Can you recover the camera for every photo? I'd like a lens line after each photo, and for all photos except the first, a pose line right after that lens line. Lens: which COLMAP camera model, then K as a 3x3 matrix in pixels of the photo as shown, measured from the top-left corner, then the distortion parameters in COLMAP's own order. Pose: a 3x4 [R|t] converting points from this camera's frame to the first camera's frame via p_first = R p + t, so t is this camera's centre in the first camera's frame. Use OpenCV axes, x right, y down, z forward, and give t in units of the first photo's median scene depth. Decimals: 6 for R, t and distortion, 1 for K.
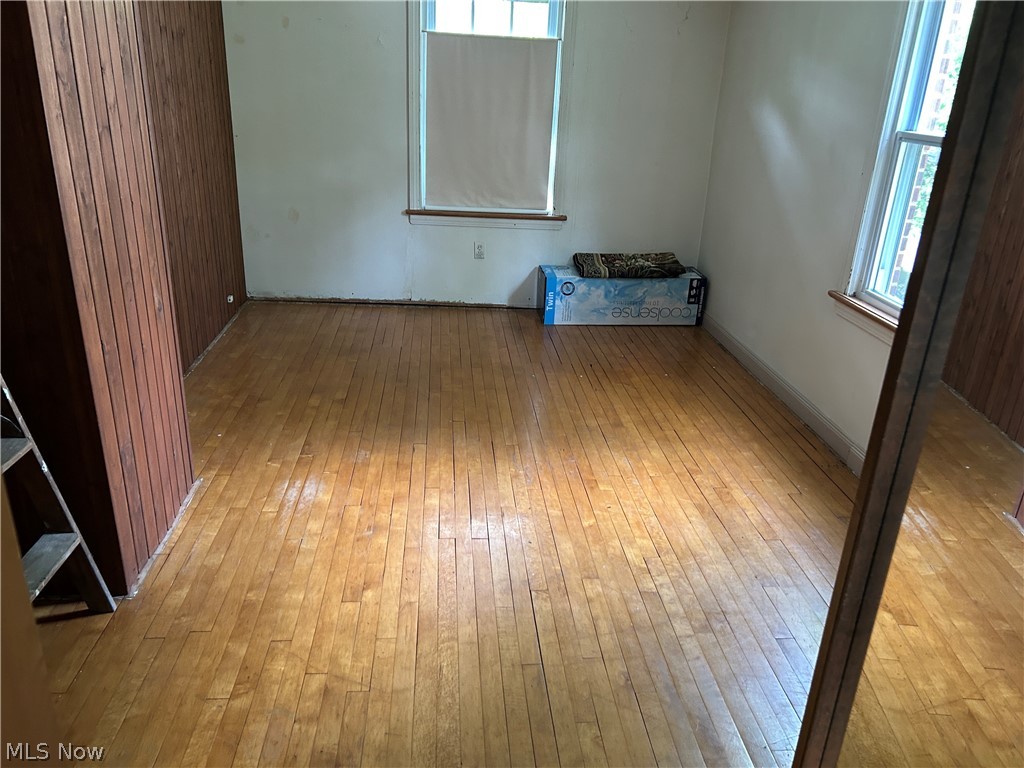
lens RADIAL K [[777.4, 0, 468.4], [0, 777.4, 381.1], [0, 0, 1]] dist [0.050206, -0.054532]
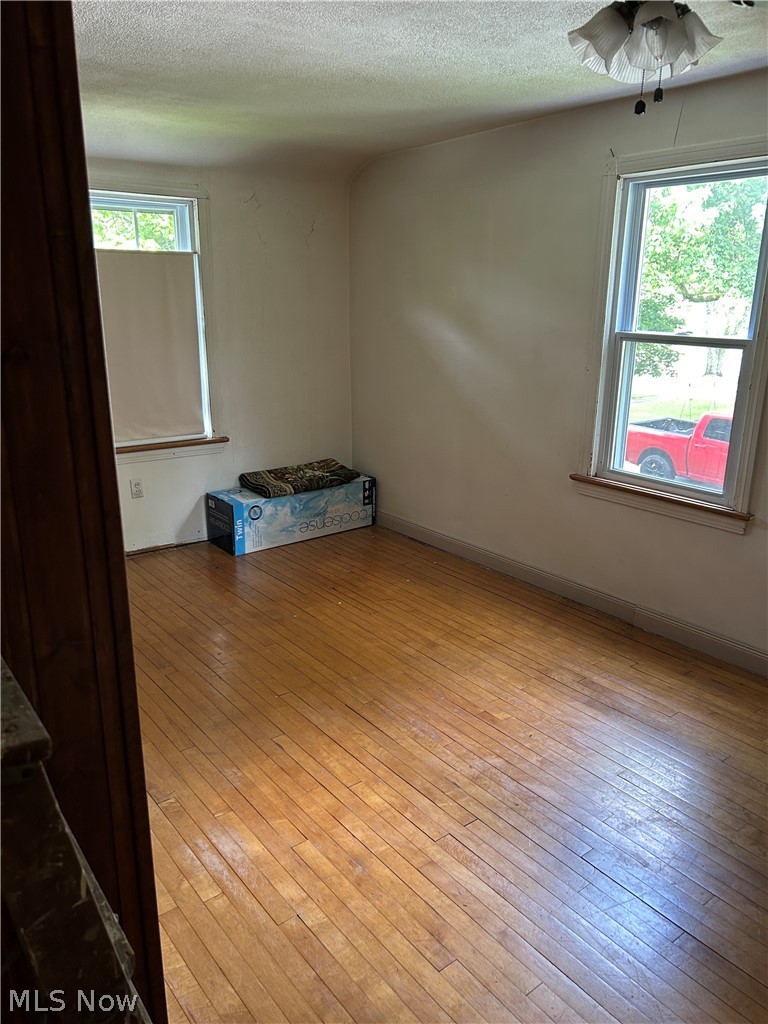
lens RADIAL K [[777.4, 0, 380.3], [0, 777.4, 515.0], [0, 0, 1]] dist [0.050206, -0.054532]
pose [[0.833743, -0.188362, 0.519030, -0.227782], [0.227038, 0.973820, -0.011292, -0.071629], [-0.503316, 0.127254, 0.854681, 0.133256]]
